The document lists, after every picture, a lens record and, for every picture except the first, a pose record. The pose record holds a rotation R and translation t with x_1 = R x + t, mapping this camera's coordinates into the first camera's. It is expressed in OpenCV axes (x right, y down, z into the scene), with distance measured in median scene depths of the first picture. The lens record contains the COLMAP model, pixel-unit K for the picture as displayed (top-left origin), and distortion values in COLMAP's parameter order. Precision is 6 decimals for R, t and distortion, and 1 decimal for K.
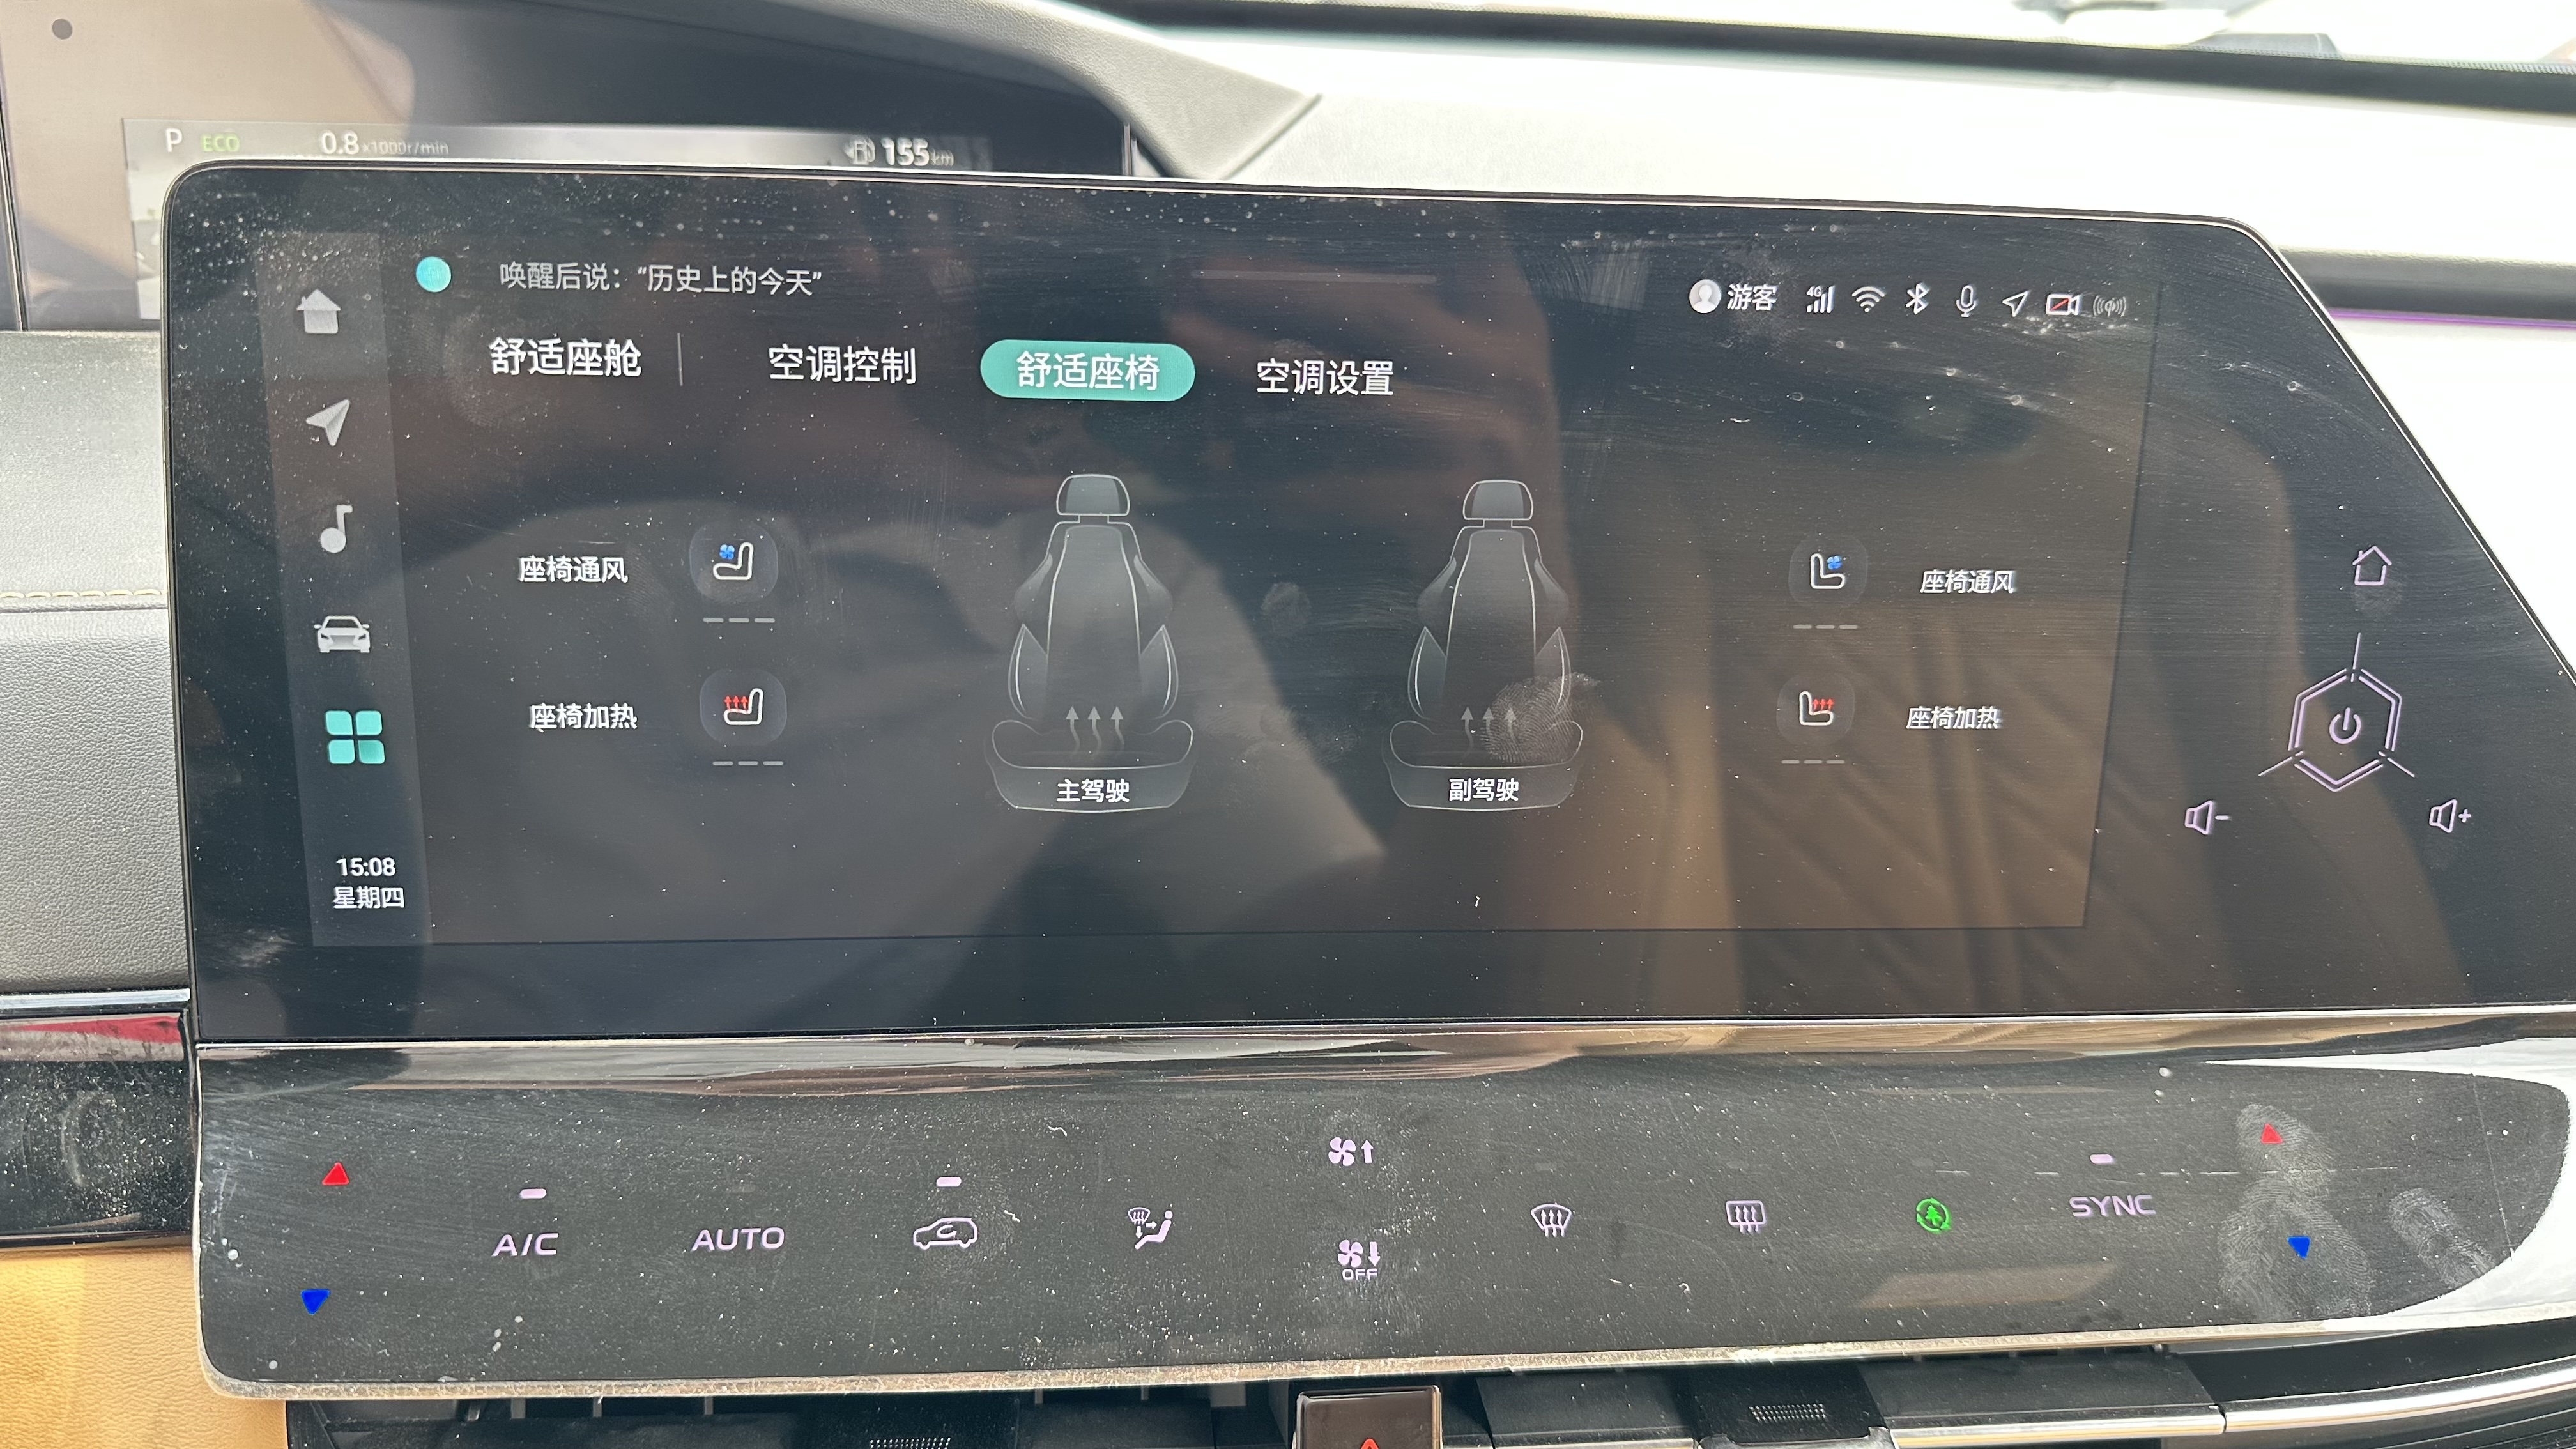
lens RADIAL K [[1940.2, 0, 1281.4], [0, 1940.2, 727.6], [0, 0, 1]] dist [0.055938, -0.064941]
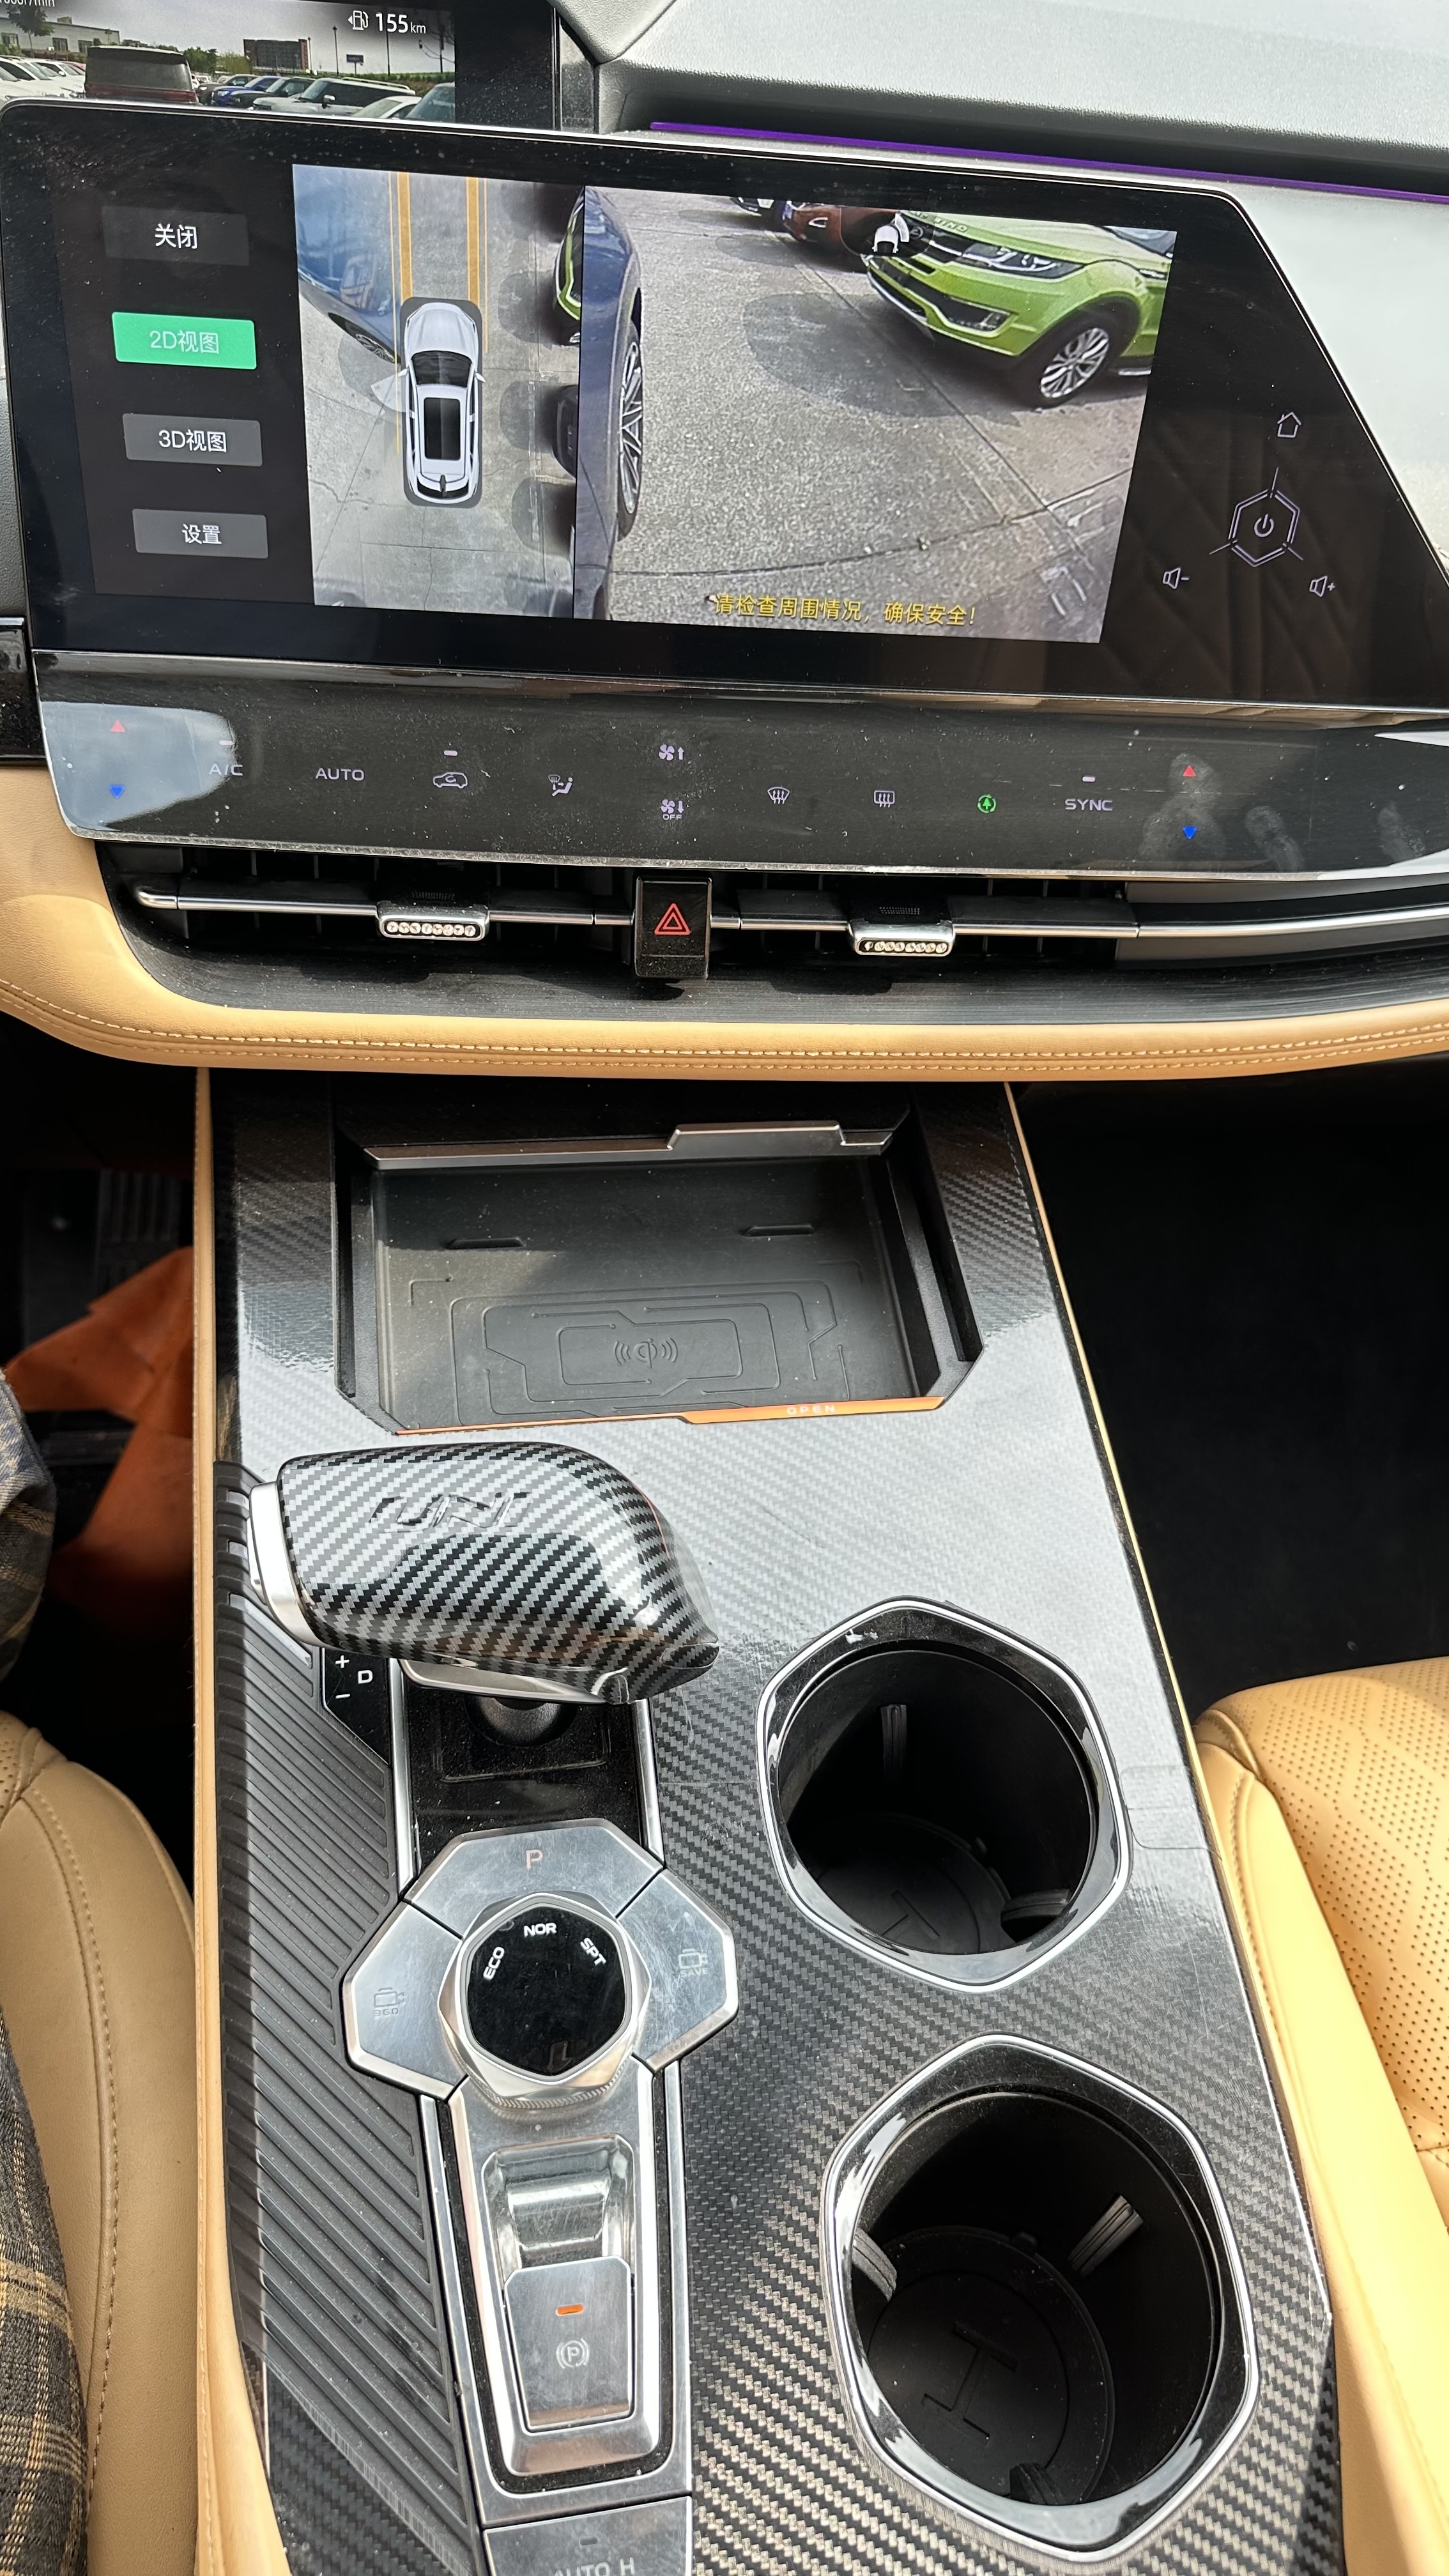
lens RADIAL K [[1940.2, 0, 725.9], [0, 1940.2, 1295.6], [0, 0, 1]] dist [0.055938, -0.064941]
pose [[0.998765, 0.042074, 0.026421, 0.063492], [-0.048920, 0.925622, 0.375275, 0.003116], [-0.008666, -0.376104, 0.926537, -0.926297]]
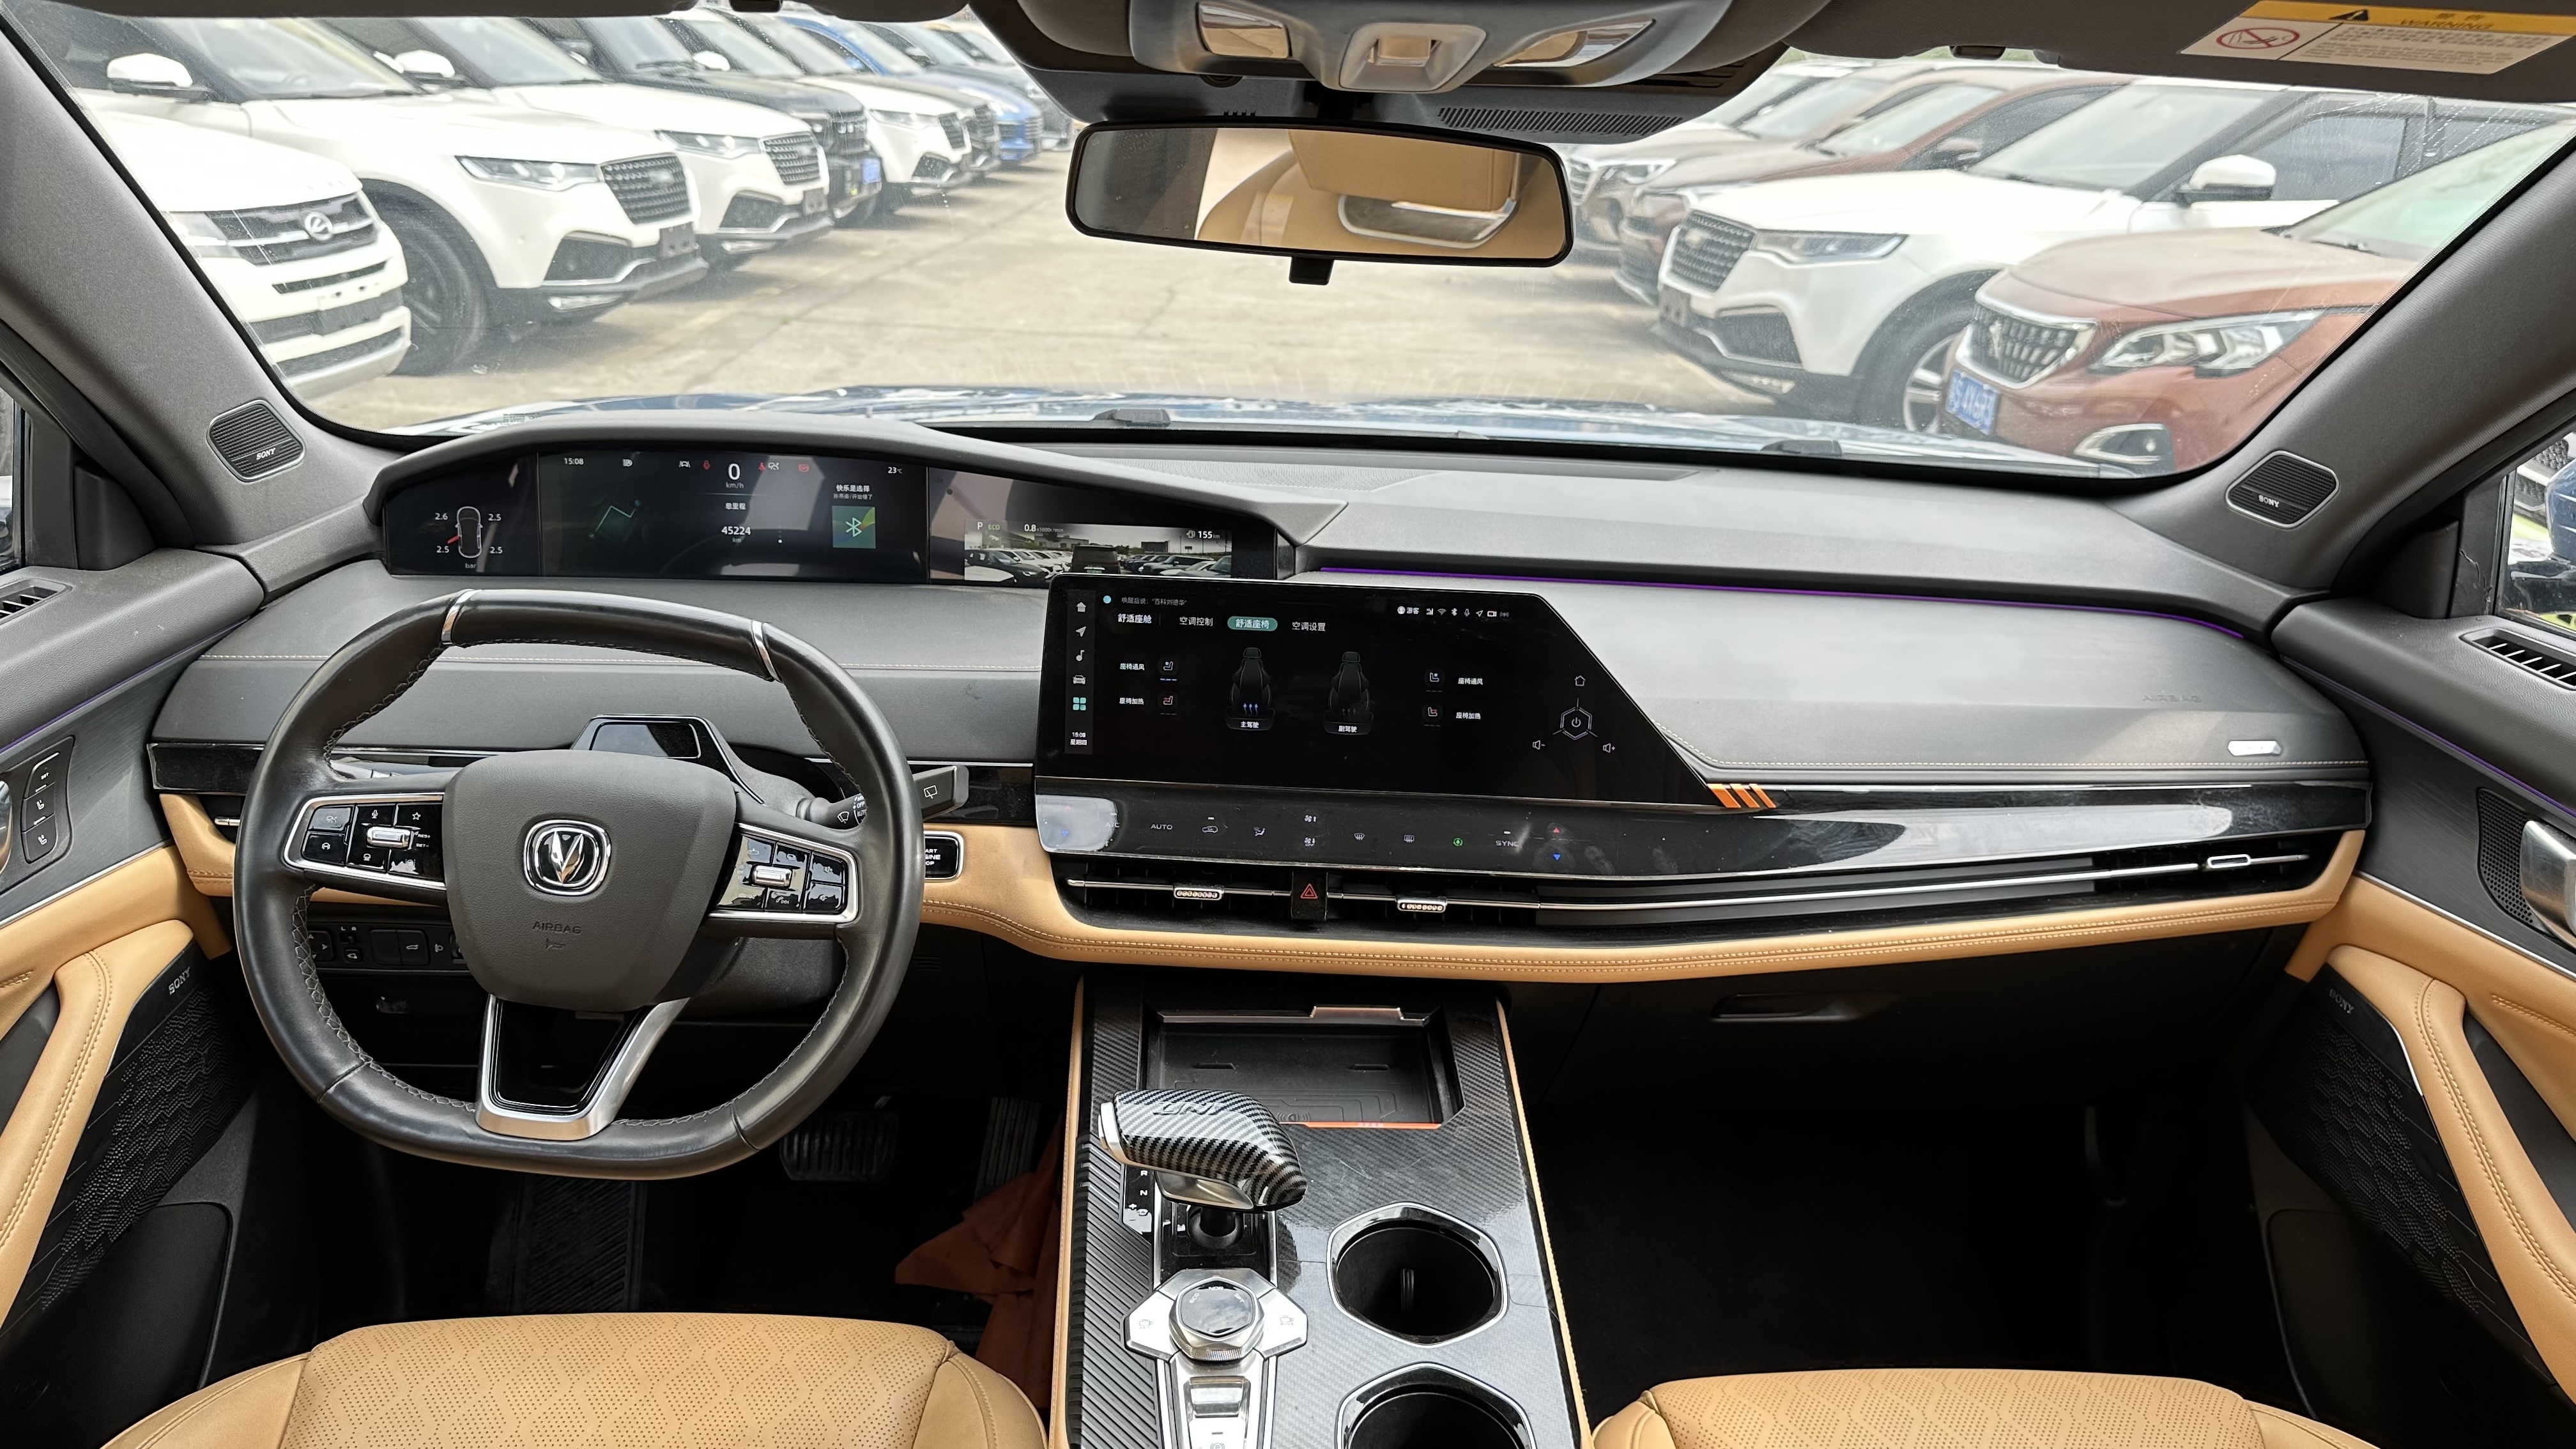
lens RADIAL K [[1940.2, 0, 1301.4], [0, 1940.2, 730.1], [0, 0, 1]] dist [0.055938, -0.064941]
pose [[0.993884, 0.038379, -0.103547, 0.438180], [-0.043269, 0.998032, -0.045397, 0.227861], [0.101601, 0.049600, 0.993588, -3.080188]]
